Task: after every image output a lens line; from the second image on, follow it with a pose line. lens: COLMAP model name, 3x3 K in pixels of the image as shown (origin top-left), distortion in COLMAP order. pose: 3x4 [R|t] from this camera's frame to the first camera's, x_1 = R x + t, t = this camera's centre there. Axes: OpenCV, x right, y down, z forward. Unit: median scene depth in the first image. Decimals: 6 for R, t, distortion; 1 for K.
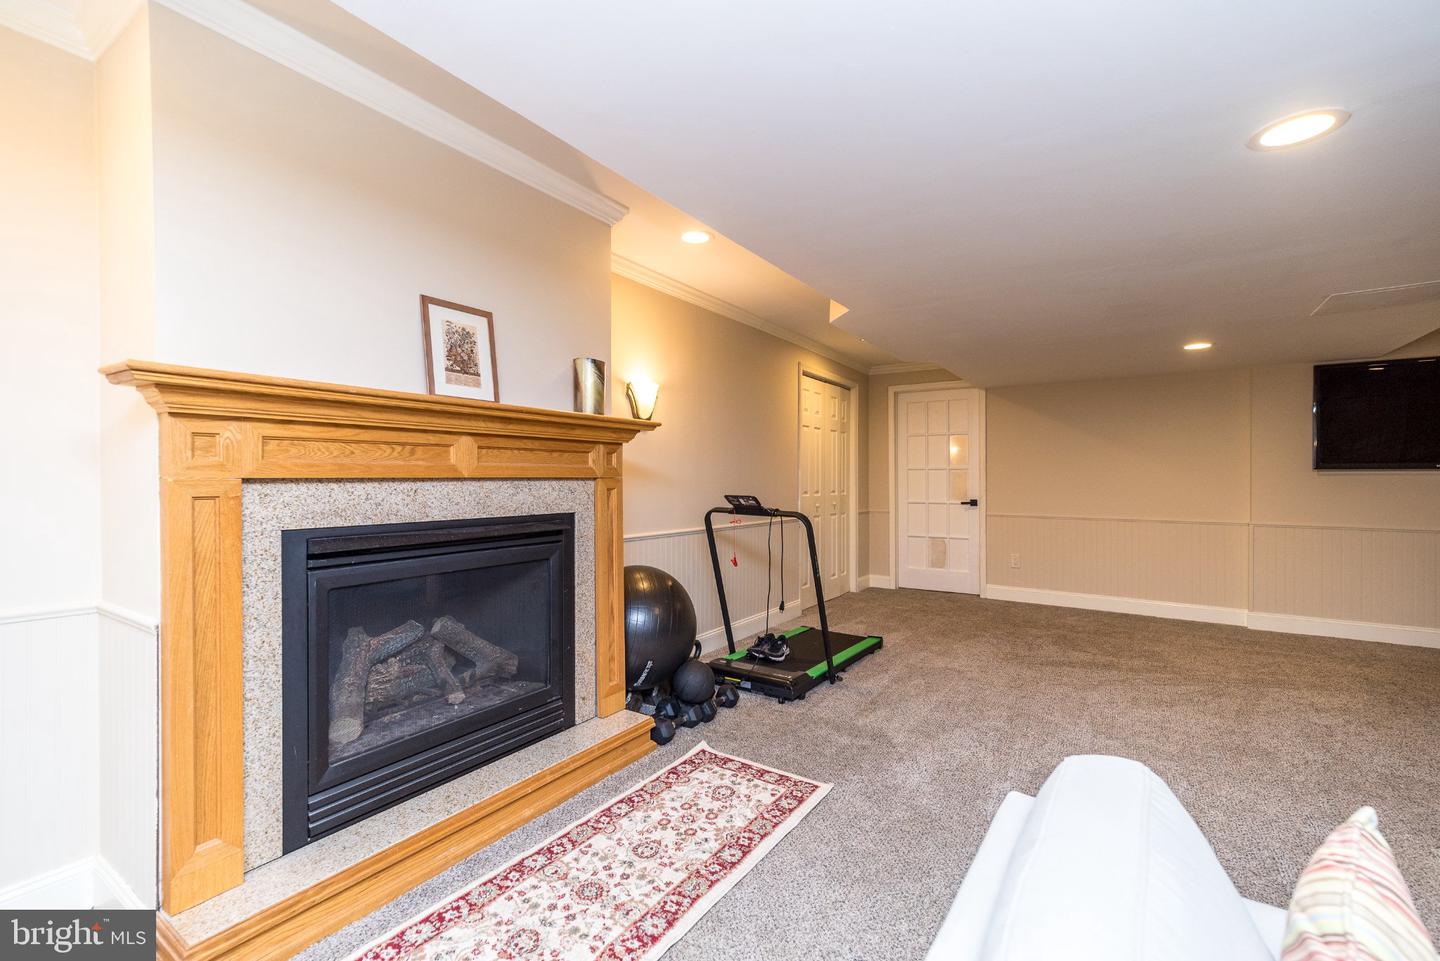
lens RADIAL K [[631.9, 0, 719.5], [0, 631.9, 458.8], [0, 0, 1]] dist [0.001321, 0.000160]
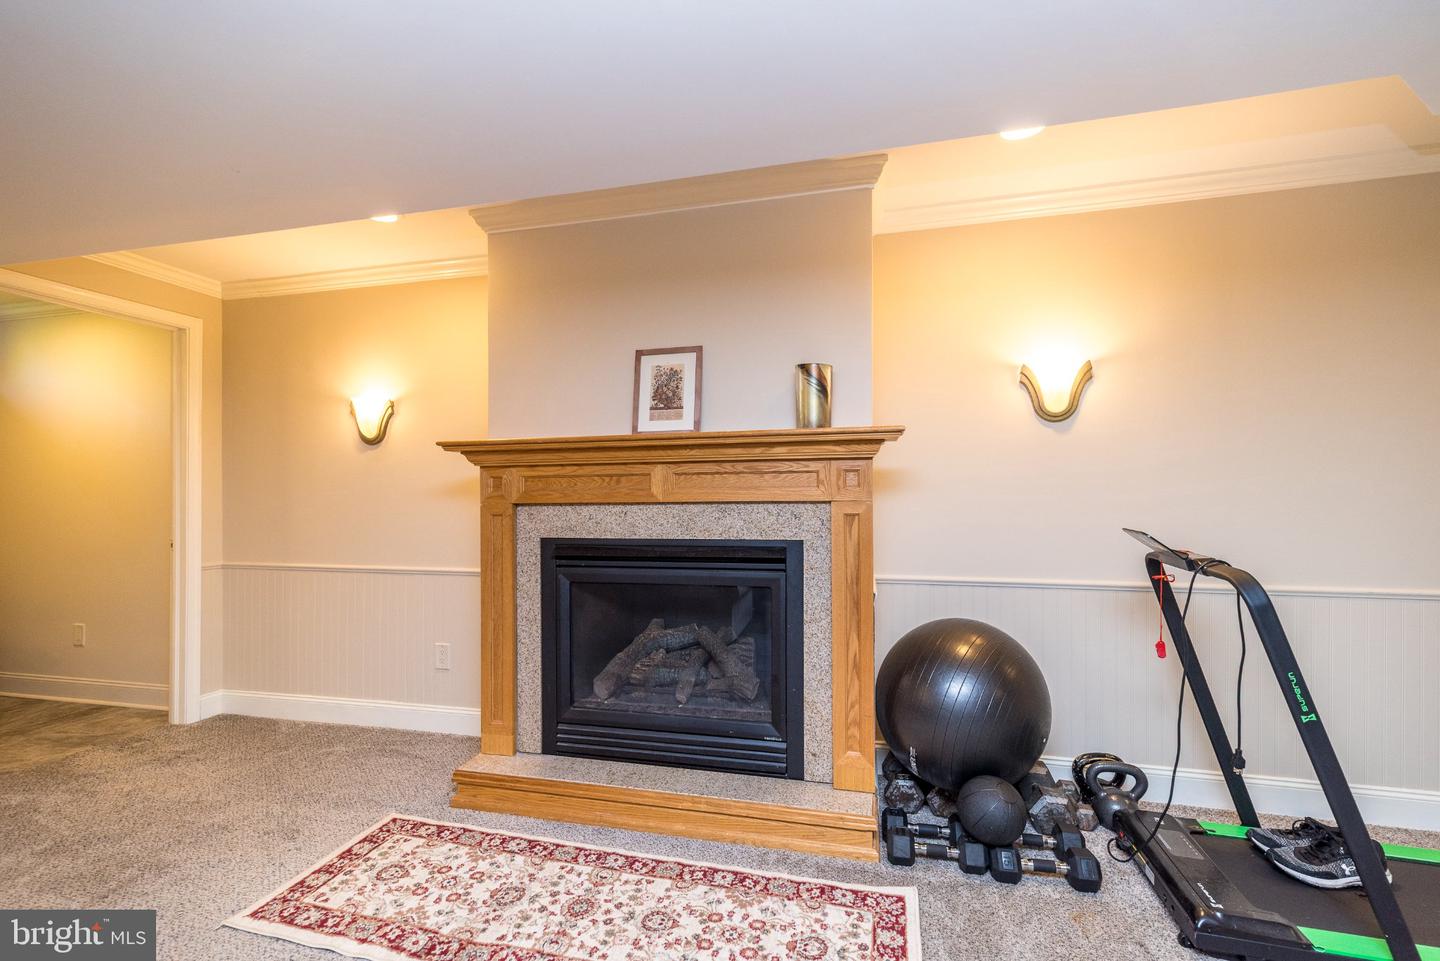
lens RADIAL K [[634.0, 0, 720.0], [0, 634.0, 480.5], [0, 0, 1]] dist [-0.000448, 0.000041]
pose [[0.323469, -0.025062, -0.945907, 0.706163], [0.036338, 0.999241, -0.014049, 0.011183], [0.945541, -0.029828, 0.324134, 0.739801]]
